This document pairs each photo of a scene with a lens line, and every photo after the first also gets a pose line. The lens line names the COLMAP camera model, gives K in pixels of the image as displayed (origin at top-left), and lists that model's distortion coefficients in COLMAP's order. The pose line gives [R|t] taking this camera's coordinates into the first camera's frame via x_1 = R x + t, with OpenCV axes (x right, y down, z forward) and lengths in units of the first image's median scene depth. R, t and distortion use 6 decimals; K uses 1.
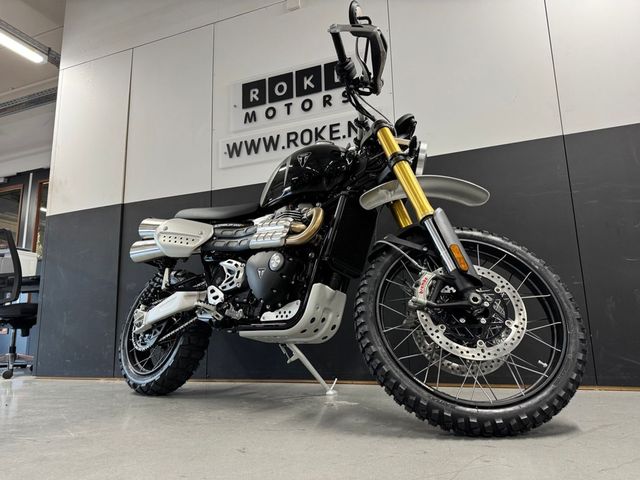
lens RADIAL K [[453.3, 0, 320.0], [0, 453.3, 240.0], [0, 0, 1]] dist [0.057475, -0.106297]
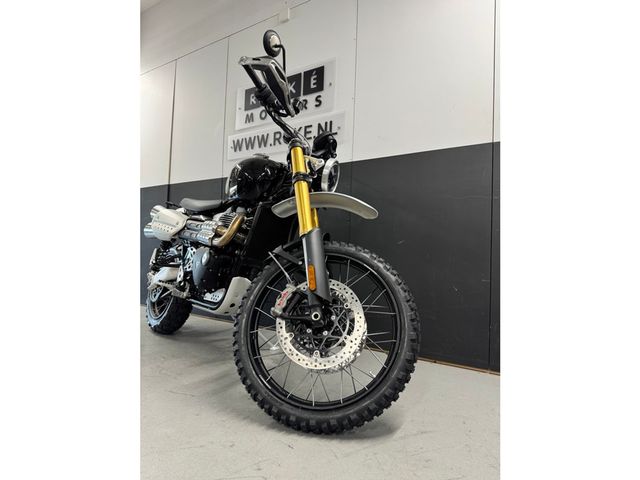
lens RADIAL K [[348.4, 0, 320.0], [0, 348.4, 240.0], [0, 0, 1]] dist [0.002563, 0.000074]
pose [[0.979722, 0.051776, -0.193554, 0.248565], [-0.022446, 0.988316, 0.150759, -0.095903], [0.199098, -0.143357, 0.969437, 0.080686]]
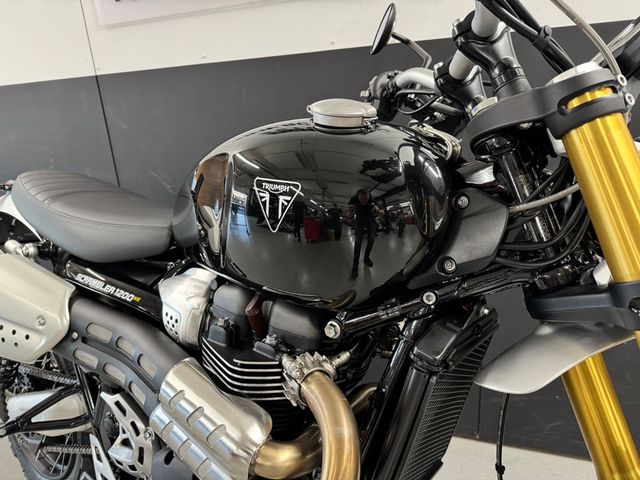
lens RADIAL K [[453.3, 0, 320.0], [0, 453.3, 240.0], [0, 0, 1]] dist [0.057475, -0.106297]
pose [[0.998368, -0.055360, 0.014025, -0.009140], [0.041025, 0.866068, 0.498240, -0.202953], [-0.039729, -0.496851, 0.866926, 0.502119]]
